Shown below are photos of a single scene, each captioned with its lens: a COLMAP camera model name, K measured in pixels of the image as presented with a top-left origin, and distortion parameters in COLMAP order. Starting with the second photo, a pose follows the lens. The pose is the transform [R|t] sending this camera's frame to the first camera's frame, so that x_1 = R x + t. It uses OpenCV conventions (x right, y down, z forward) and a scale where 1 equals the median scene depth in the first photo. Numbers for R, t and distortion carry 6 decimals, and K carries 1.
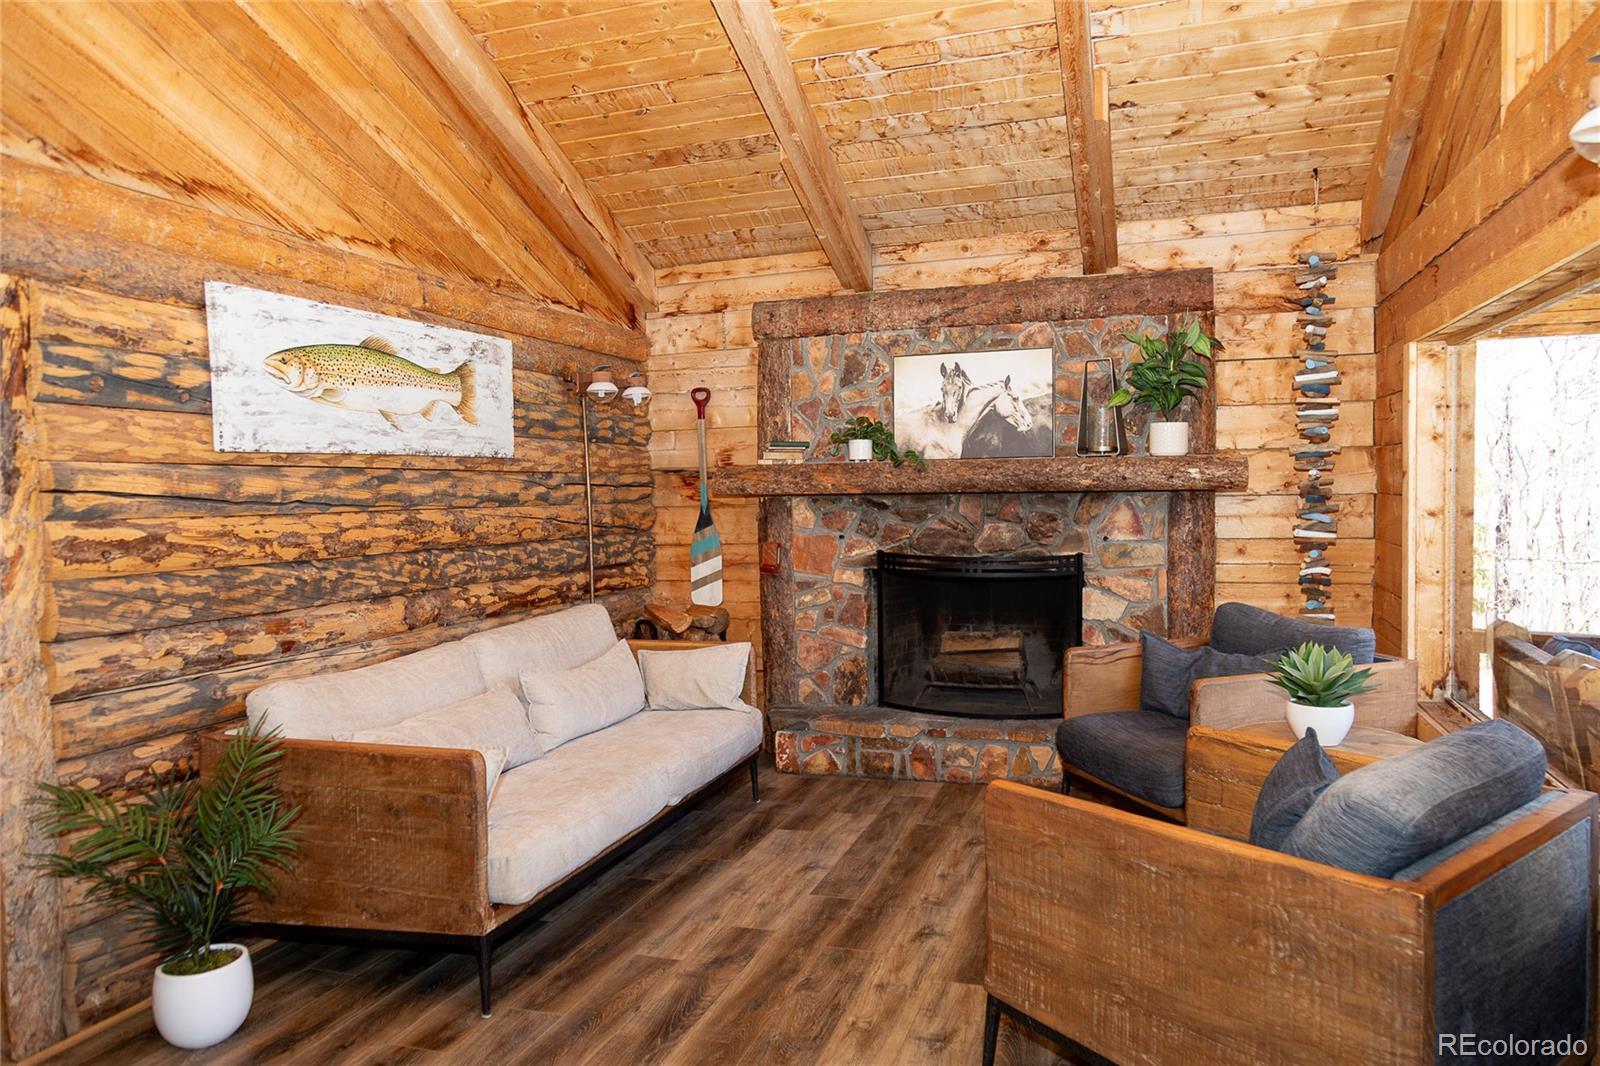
lens RADIAL K [[1060.1, 0, 819.7], [0, 1060.1, 540.8], [0, 0, 1]] dist [-0.000221, 0.007008]
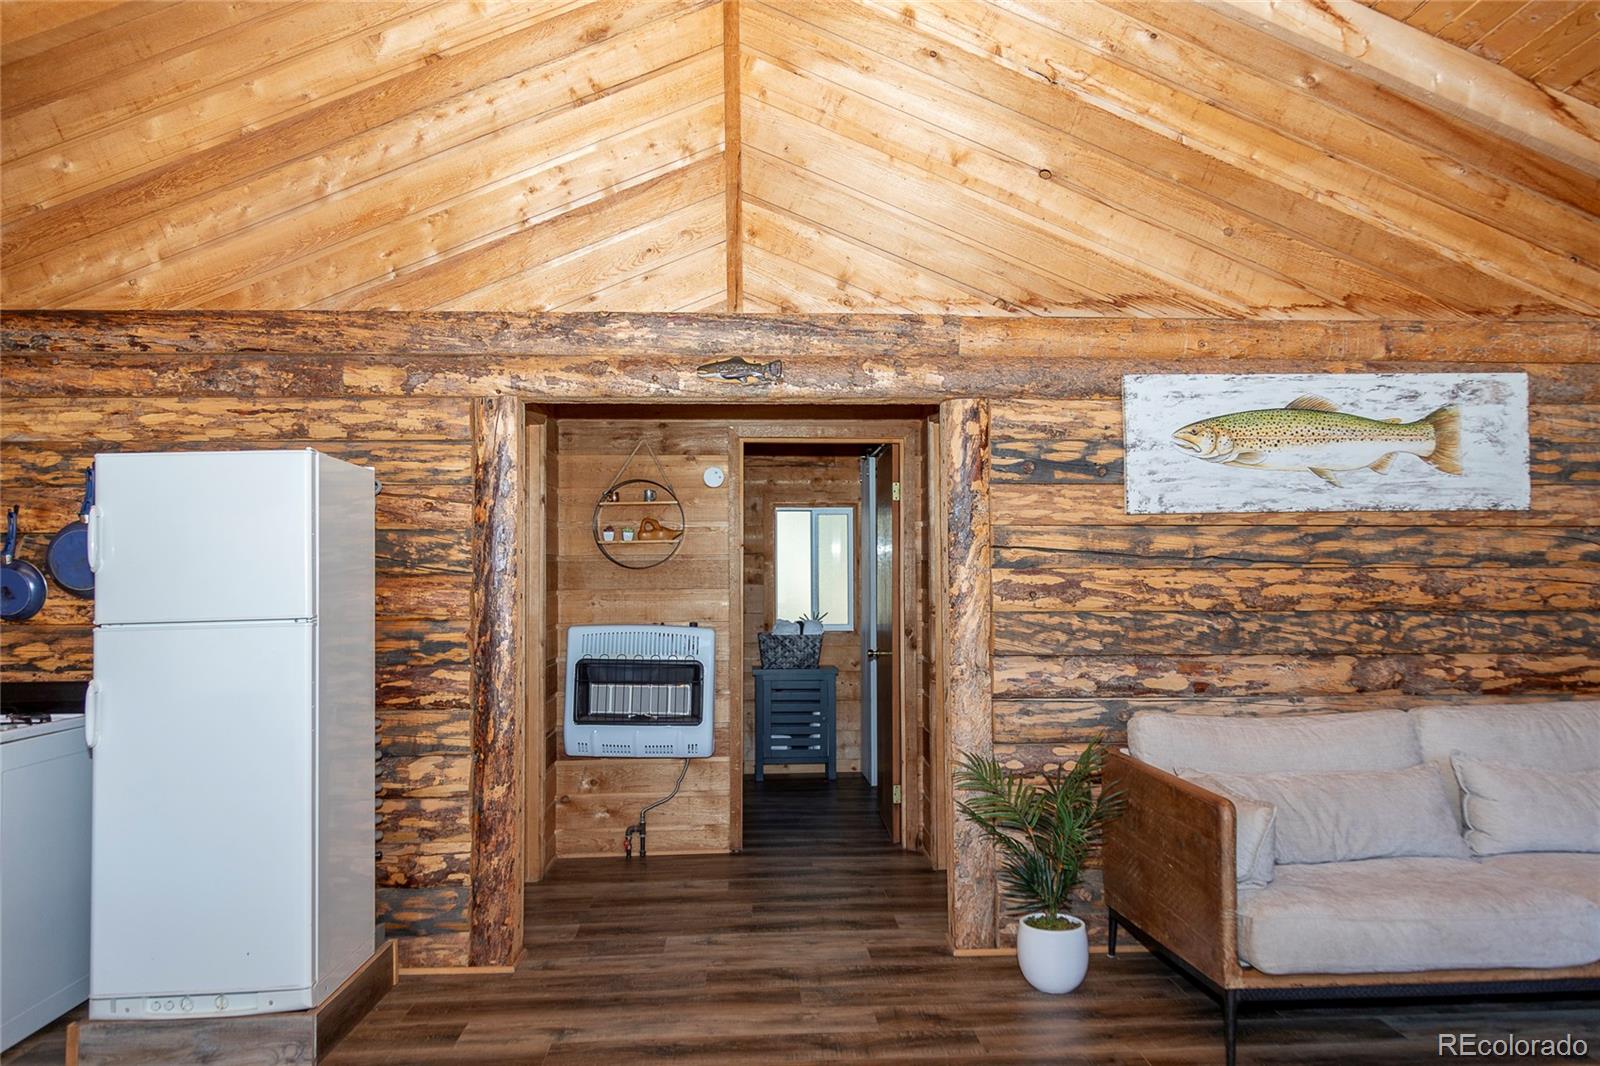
lens RADIAL K [[1060.1, 0, 819.7], [0, 1060.1, 540.8], [0, 0, 1]] dist [-0.000221, 0.007008]
pose [[0.365813, -0.016889, -0.930535, 0.287770], [-0.046635, 0.998247, -0.036451, 0.004006], [0.929519, 0.056730, 0.364384, 0.160527]]
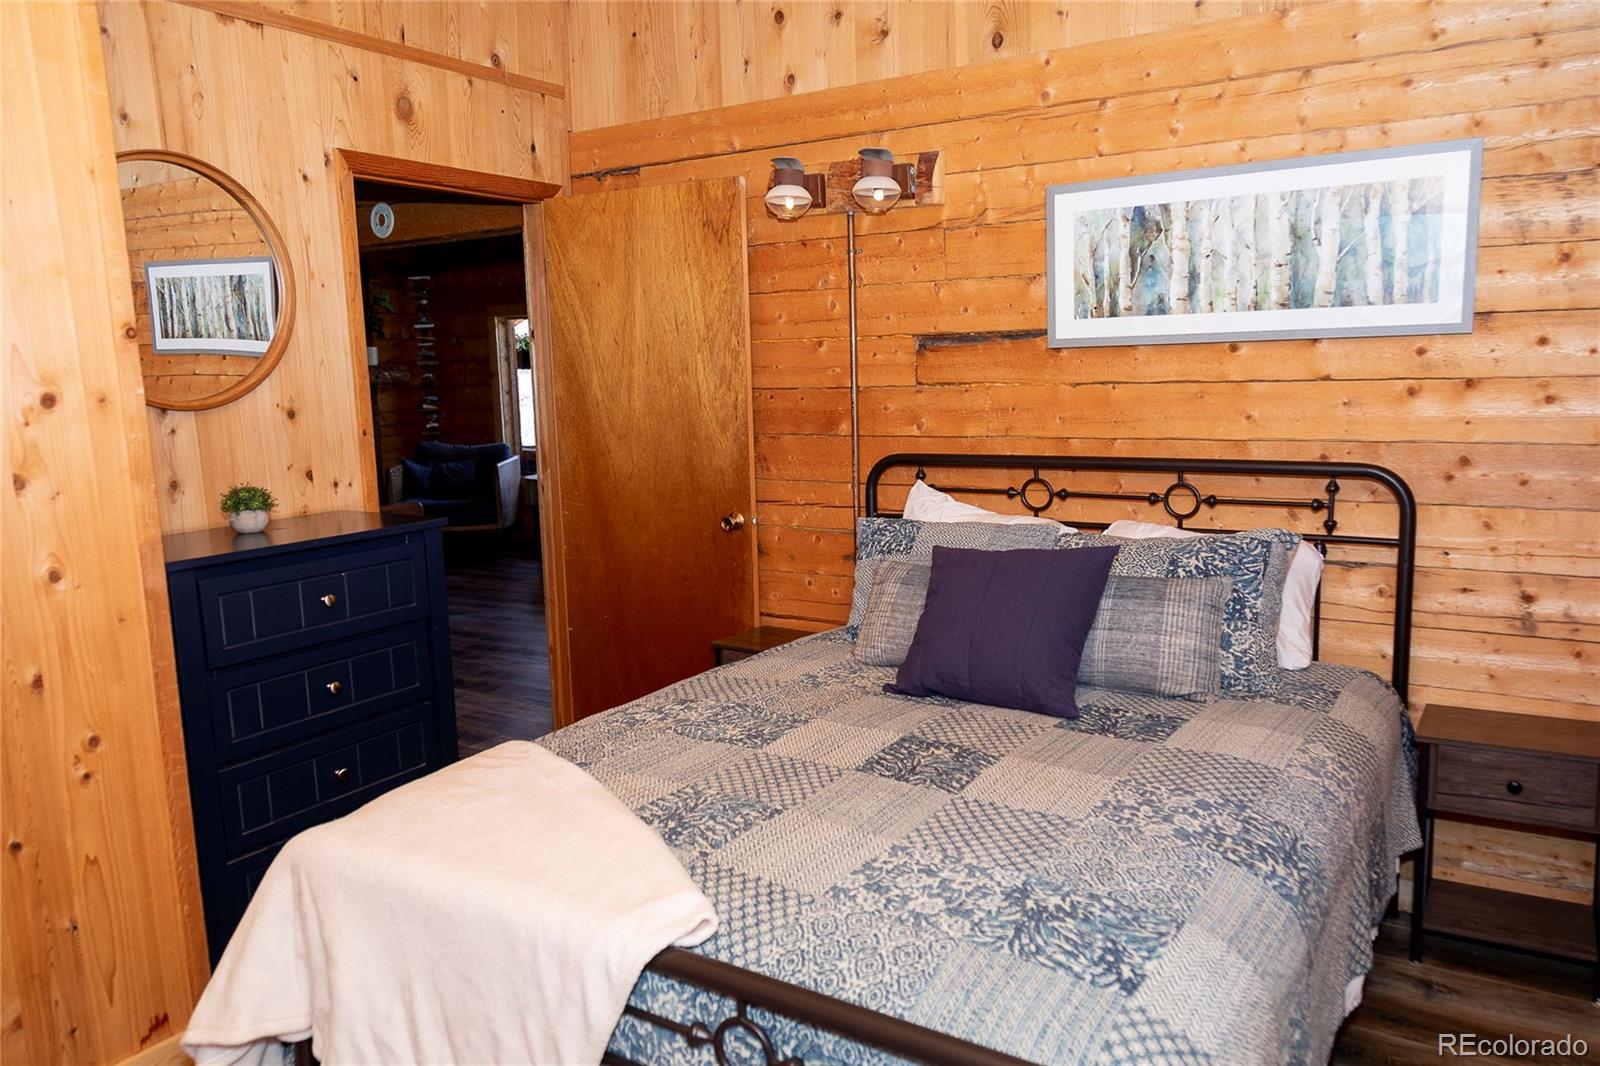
lens RADIAL K [[1129.2, 0, 800.0], [0, 1129.2, 533.0], [0, 0, 1]] dist [-0.000142, 0.001460]
pose [[0.244153, -0.130889, 0.960863, -1.394553], [0.071475, 0.990583, 0.116776, 0.030028], [-0.967099, 0.040167, 0.251209, -0.180510]]
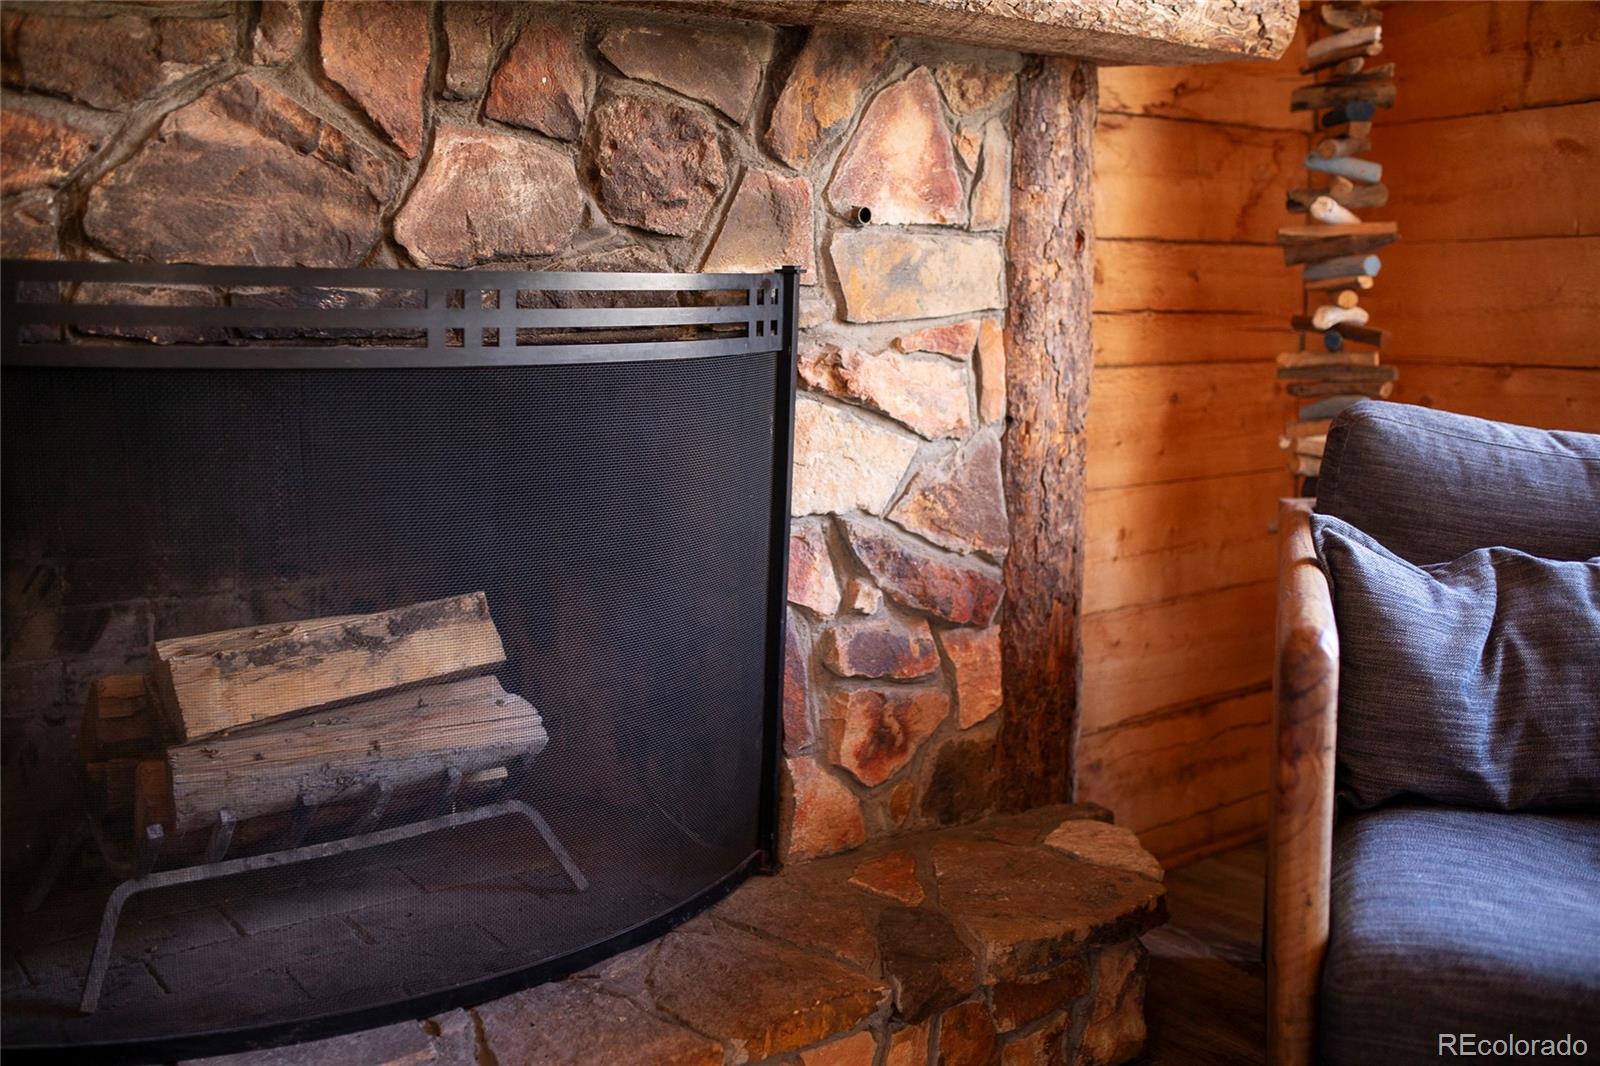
lens RADIAL K [[1518.4, 0, 800.0], [0, 1518.4, 533.0], [0, 0, 1]] dist [-0.046379, 0.016988]
pose [[0.579174, -0.103864, 0.808561, -0.071164], [0.040969, 0.994305, 0.098378, 0.043423], [-0.814174, -0.023852, 0.580131, 0.837434]]
